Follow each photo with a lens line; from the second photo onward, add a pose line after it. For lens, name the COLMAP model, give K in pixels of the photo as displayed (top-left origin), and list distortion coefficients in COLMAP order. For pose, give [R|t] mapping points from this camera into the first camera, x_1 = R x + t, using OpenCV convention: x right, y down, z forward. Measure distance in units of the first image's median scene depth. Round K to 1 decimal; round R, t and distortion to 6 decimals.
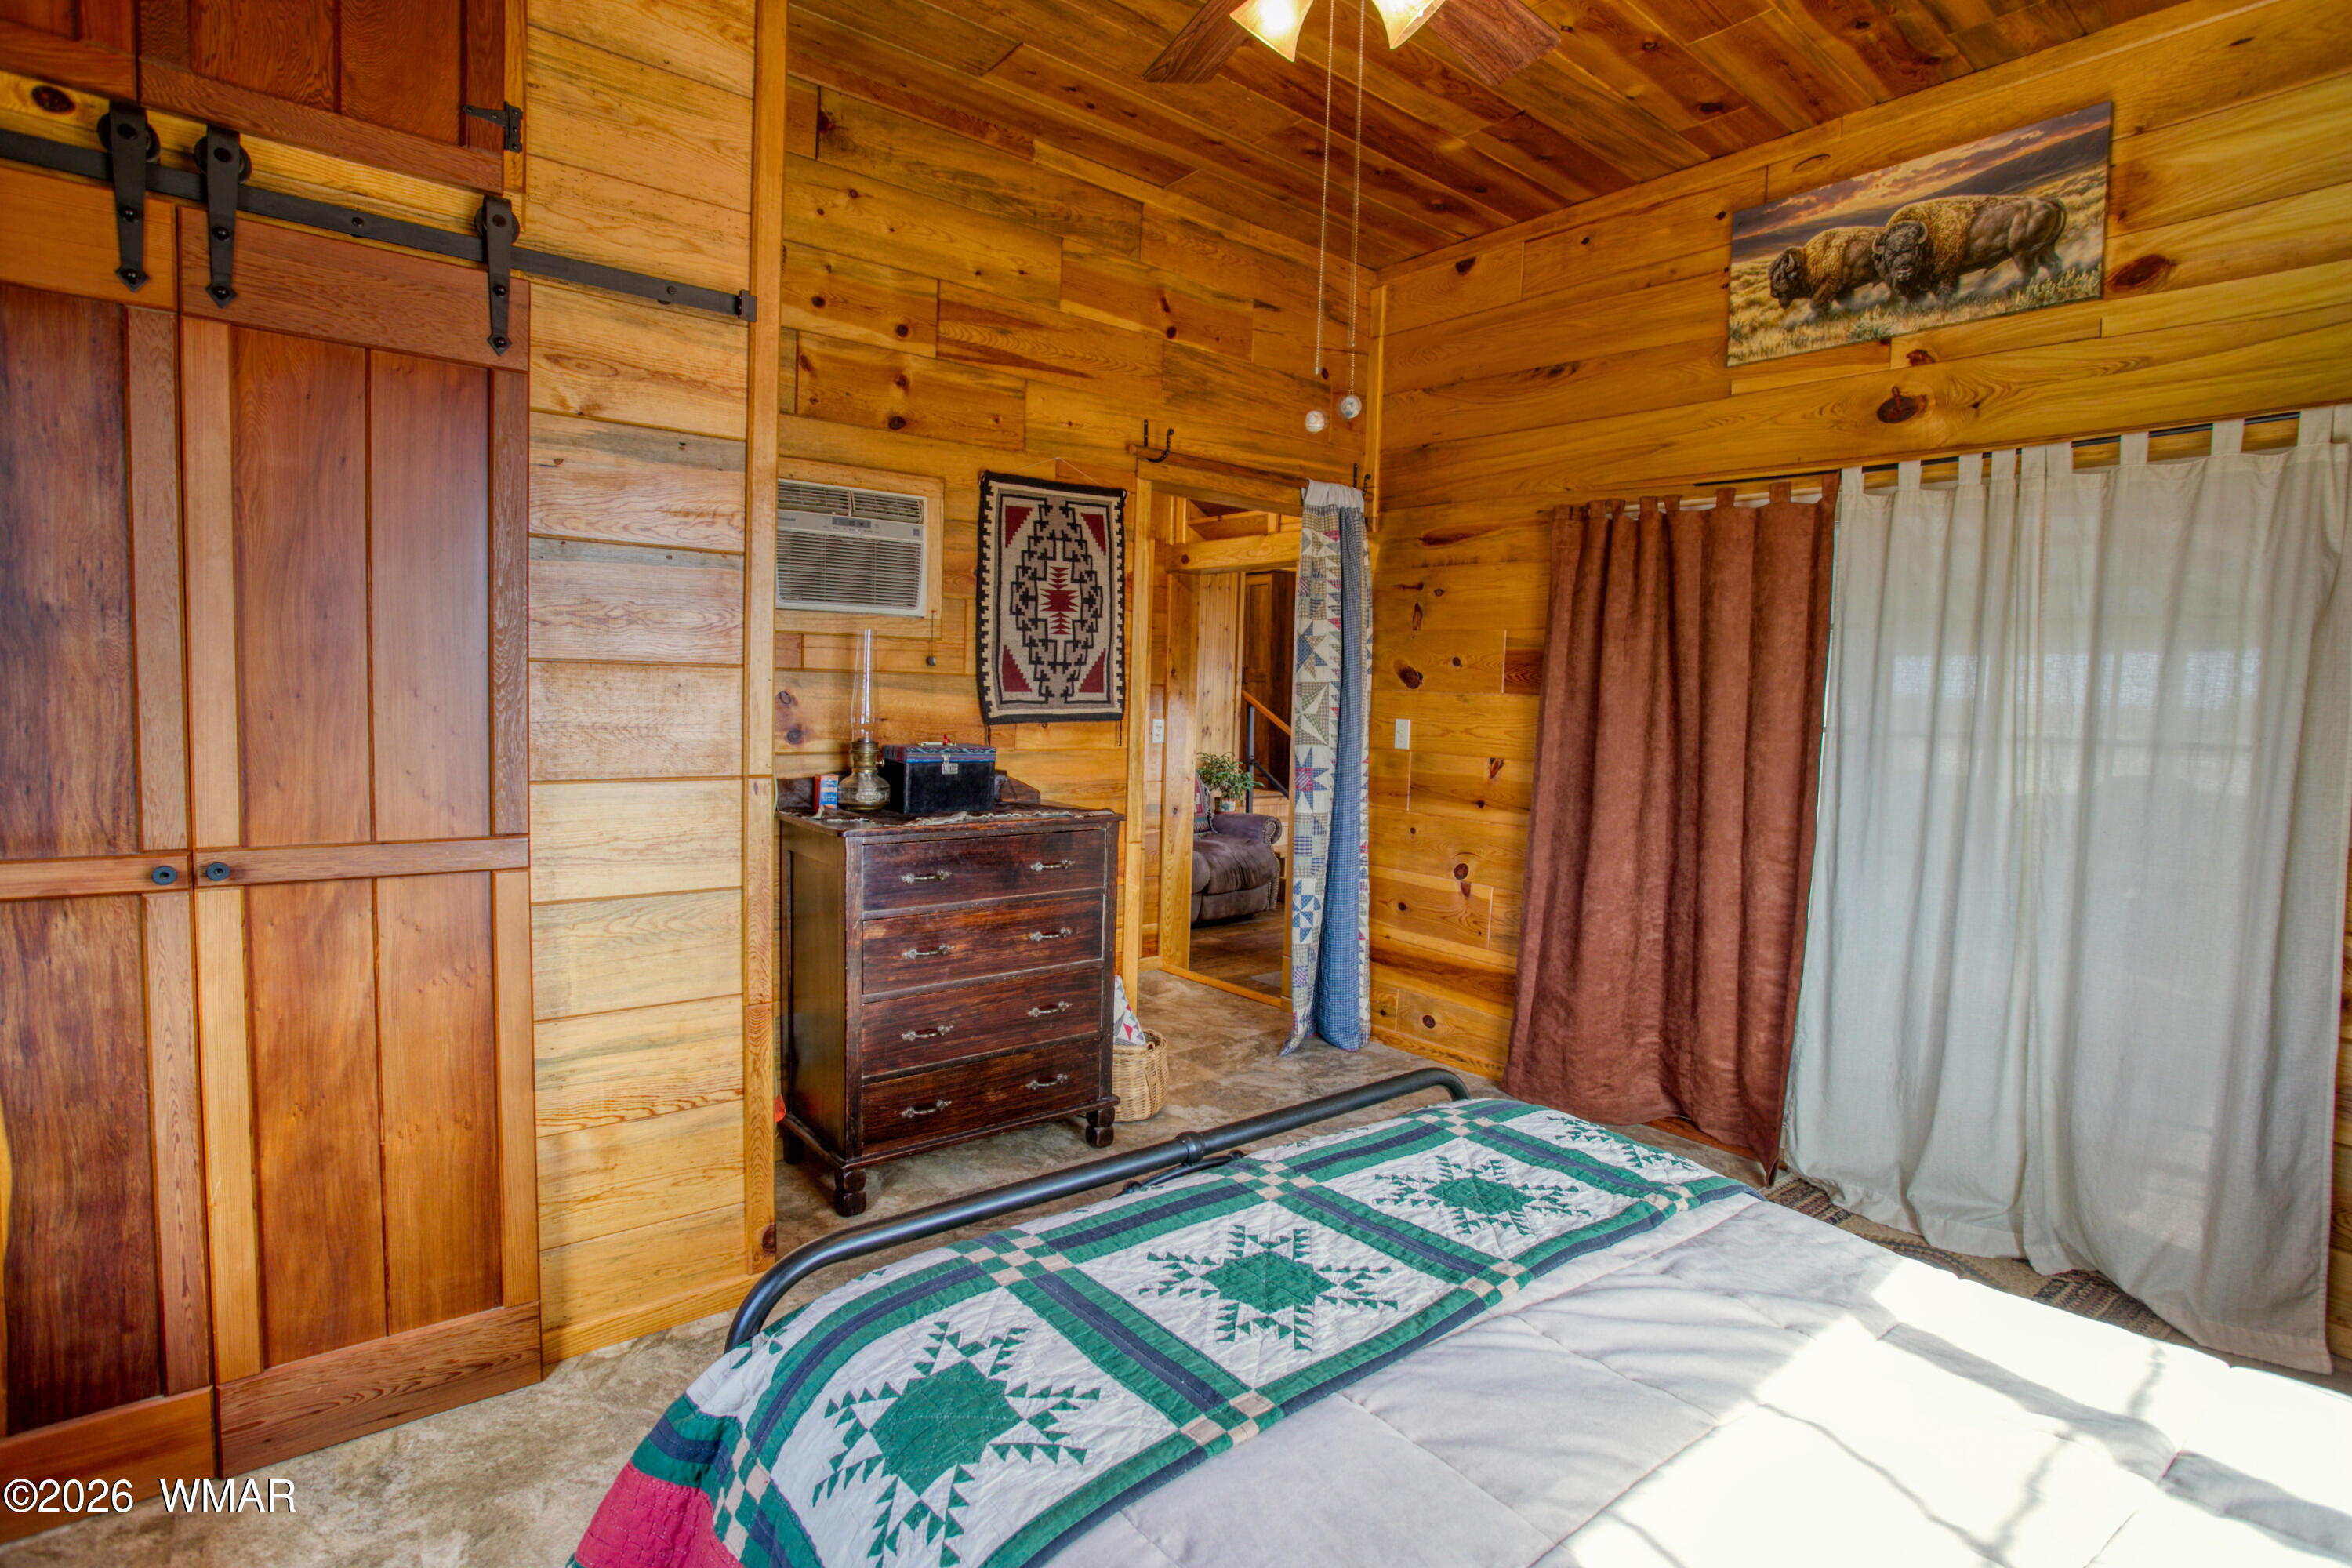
lens RADIAL K [[1153.5, 0, 1176.0], [0, 1153.5, 784.0], [0, 0, 1]] dist [-0.075570, 0.023871]
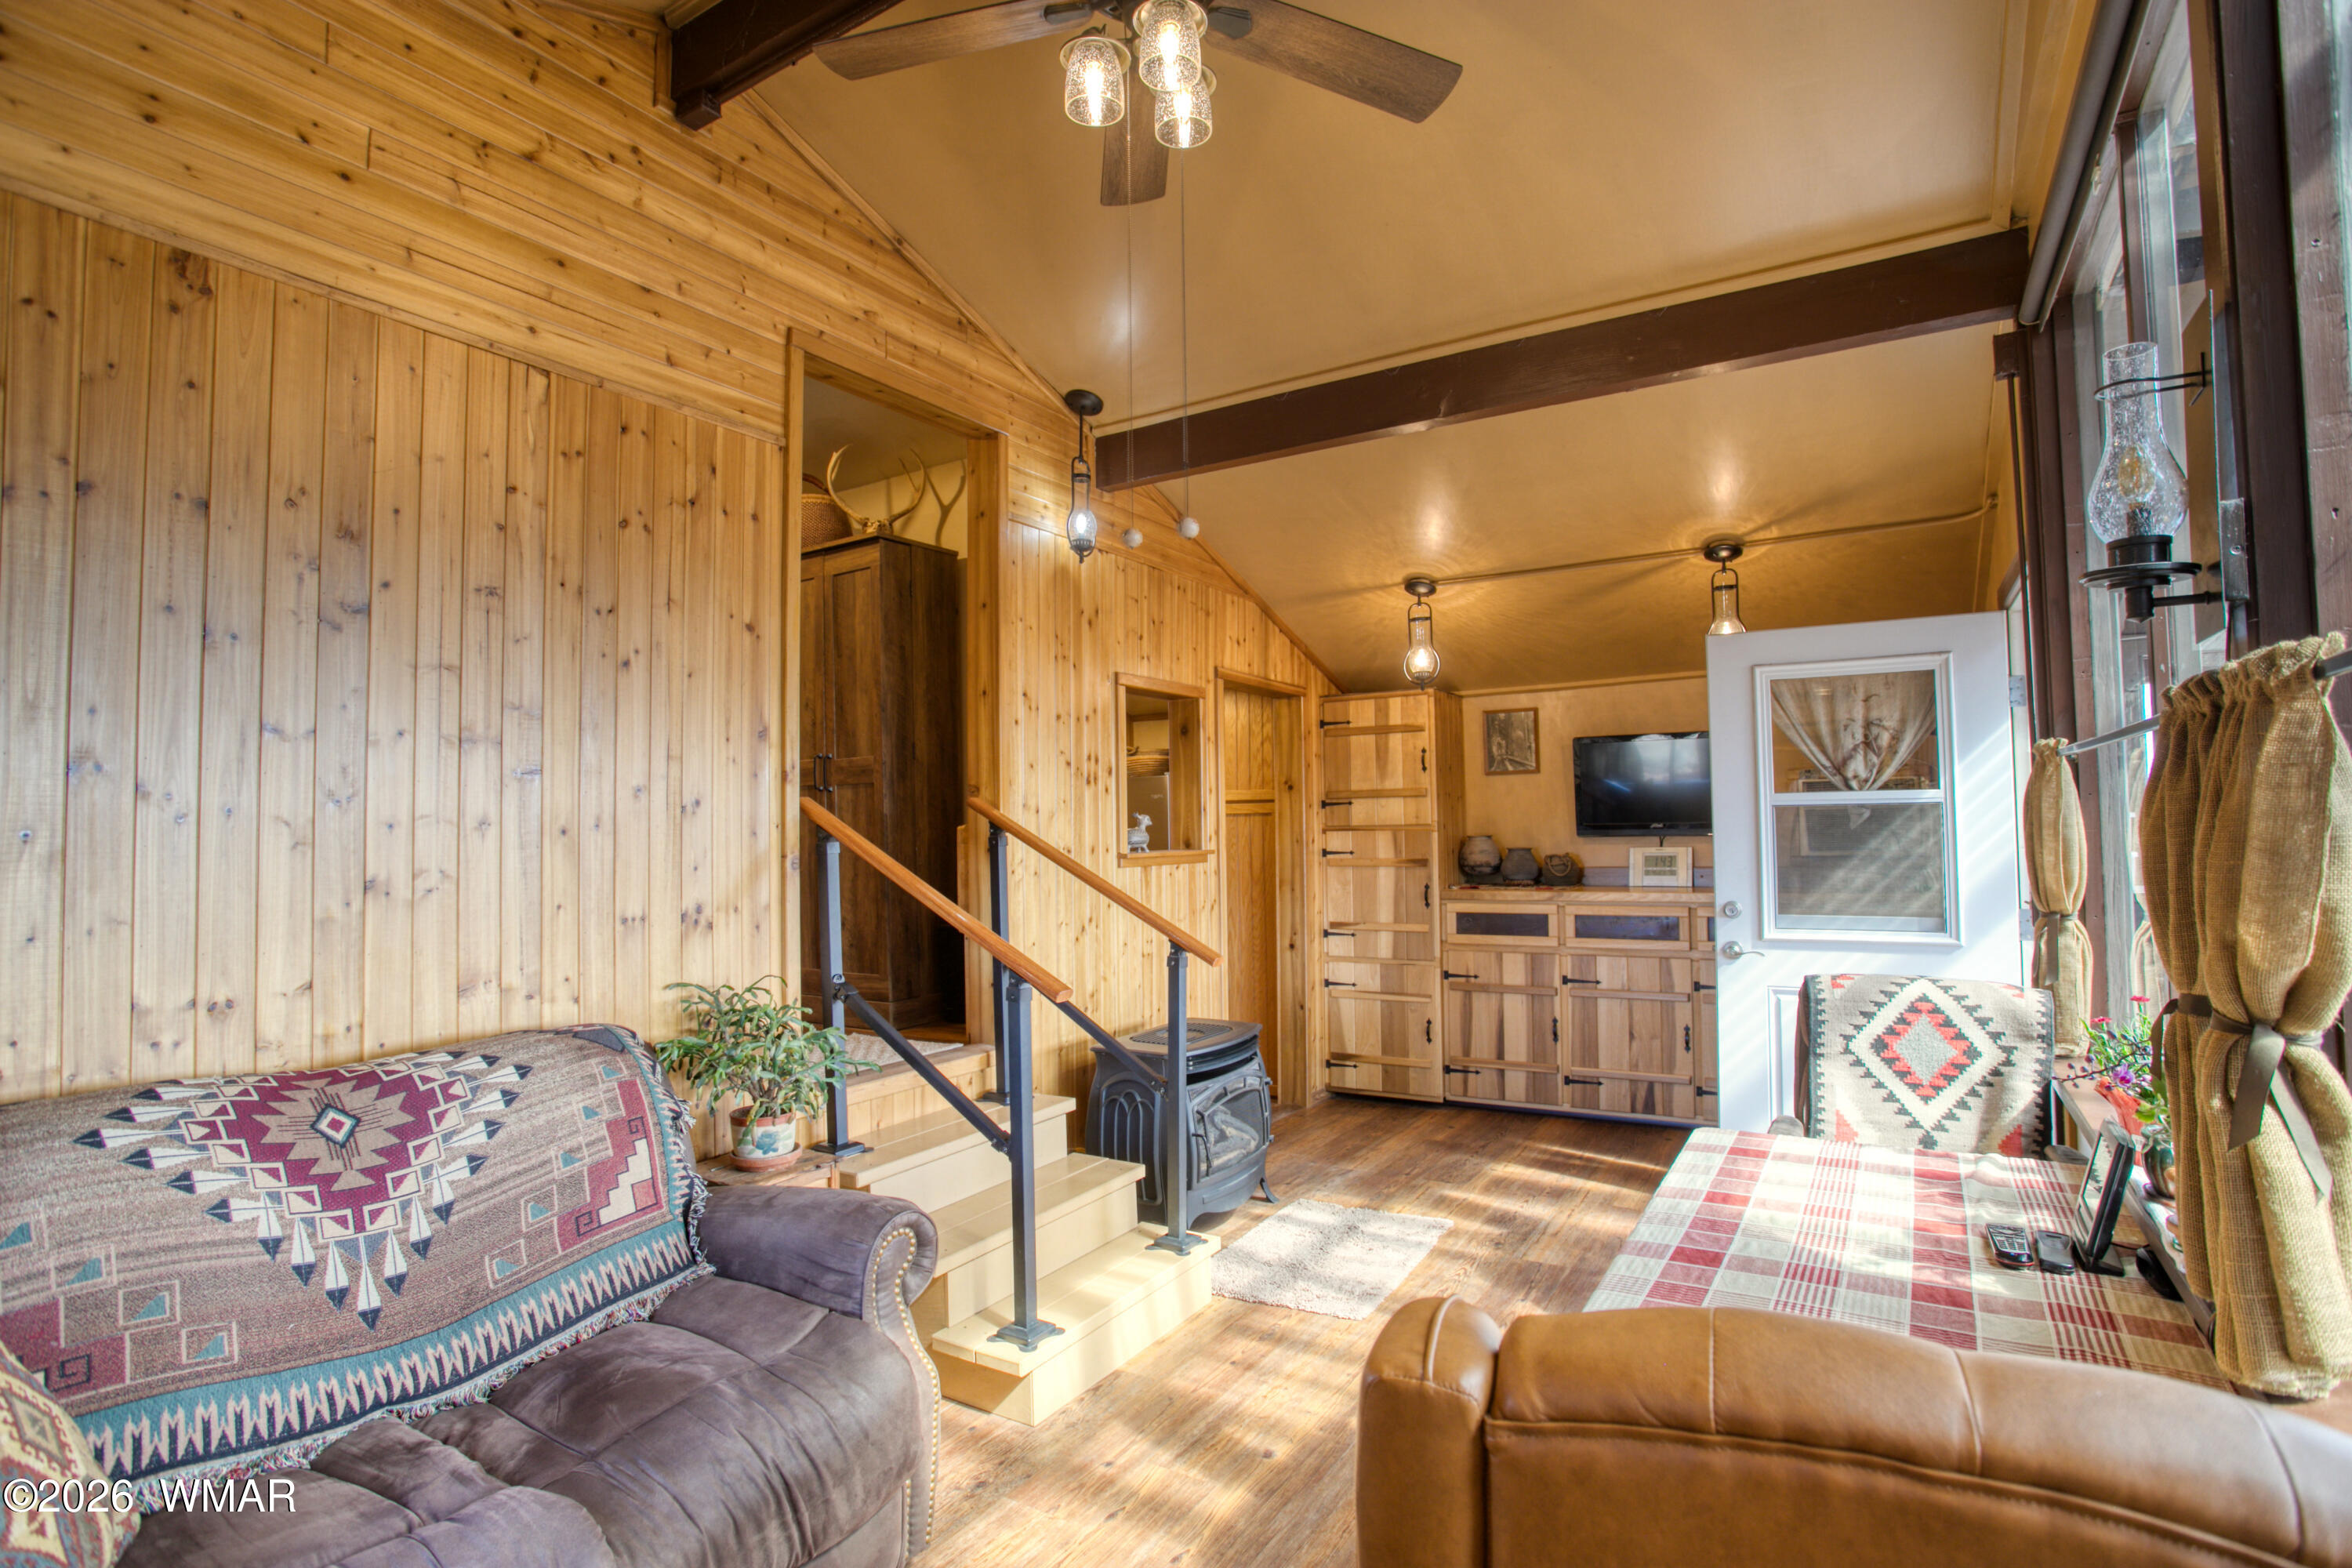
lens RADIAL K [[1153.5, 0, 1176.0], [0, 1153.5, 784.0], [0, 0, 1]] dist [-0.075570, 0.023871]
pose [[0.947377, -0.032184, 0.318497, 0.054309], [0.069982, 0.991690, -0.107954, -0.039122], [-0.312376, 0.124563, 0.941757, 0.638655]]
